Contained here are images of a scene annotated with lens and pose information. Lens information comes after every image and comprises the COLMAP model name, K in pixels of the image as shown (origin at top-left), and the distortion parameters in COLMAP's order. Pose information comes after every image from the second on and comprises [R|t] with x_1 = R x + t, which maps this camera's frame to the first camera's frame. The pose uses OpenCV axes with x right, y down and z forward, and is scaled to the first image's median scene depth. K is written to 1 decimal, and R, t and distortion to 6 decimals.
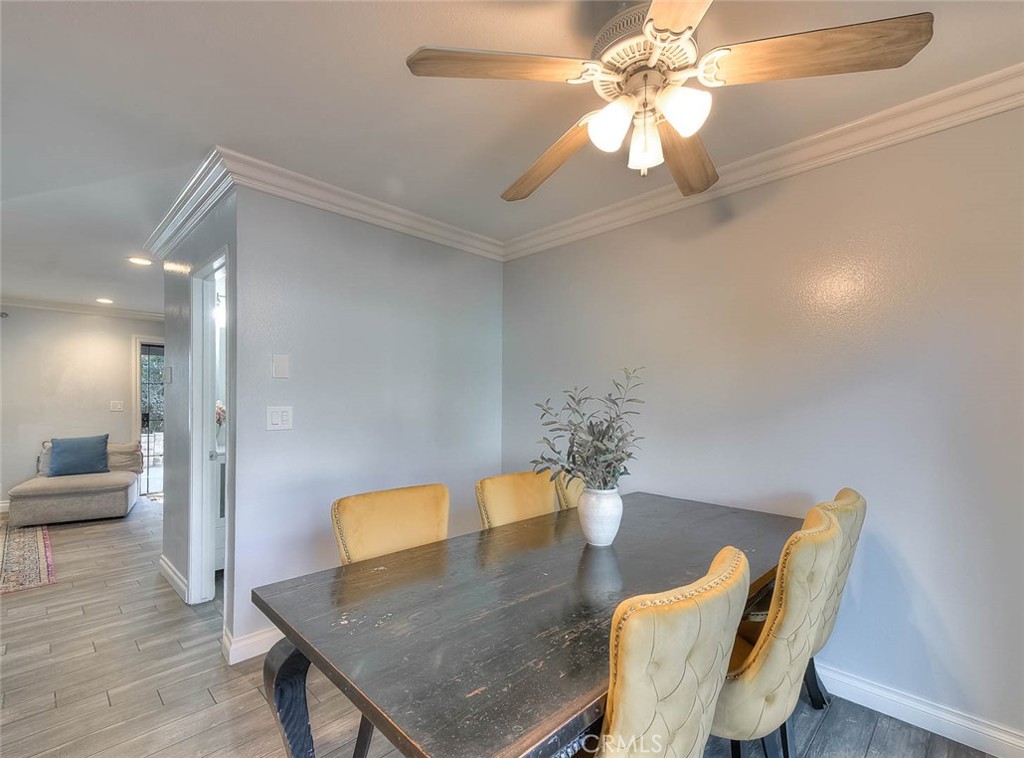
lens RADIAL K [[475.3, 0, 512.0], [0, 475.3, 379.0], [0, 0, 1]] dist [0.001116, 0.000129]
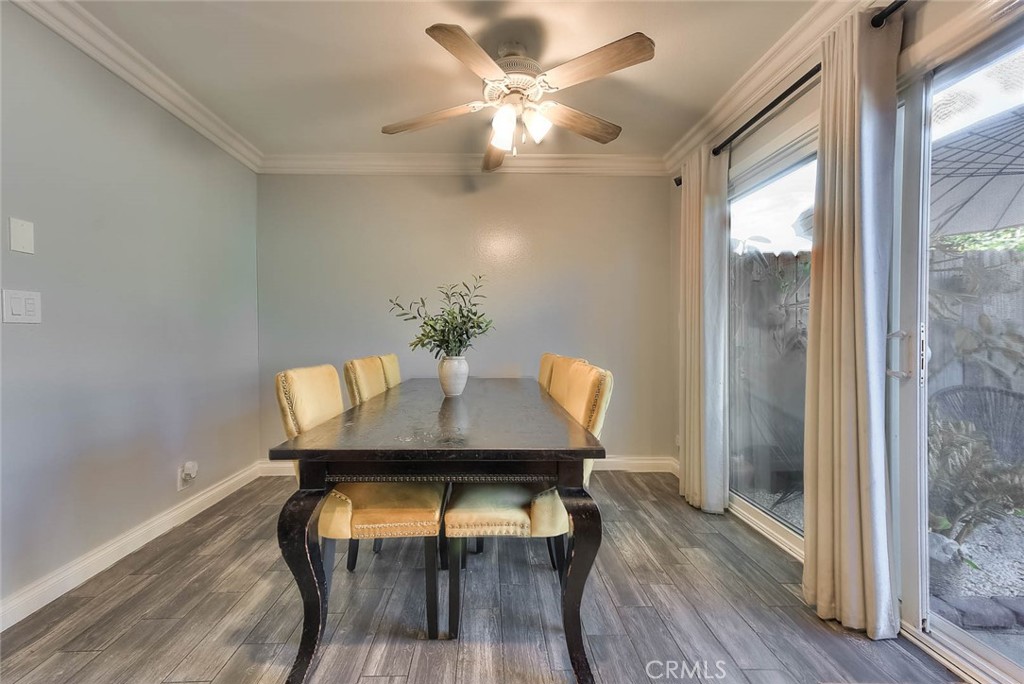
lens RADIAL K [[434.8, 0, 508.6], [0, 434.8, 335.5], [0, 0, 1]] dist [-0.001085, -0.000155]
pose [[0.667814, 0.006173, 0.744302, -0.725997], [-0.020605, 0.999736, 0.010197, 0.155952], [-0.744043, -0.022146, 0.667765, -0.014029]]
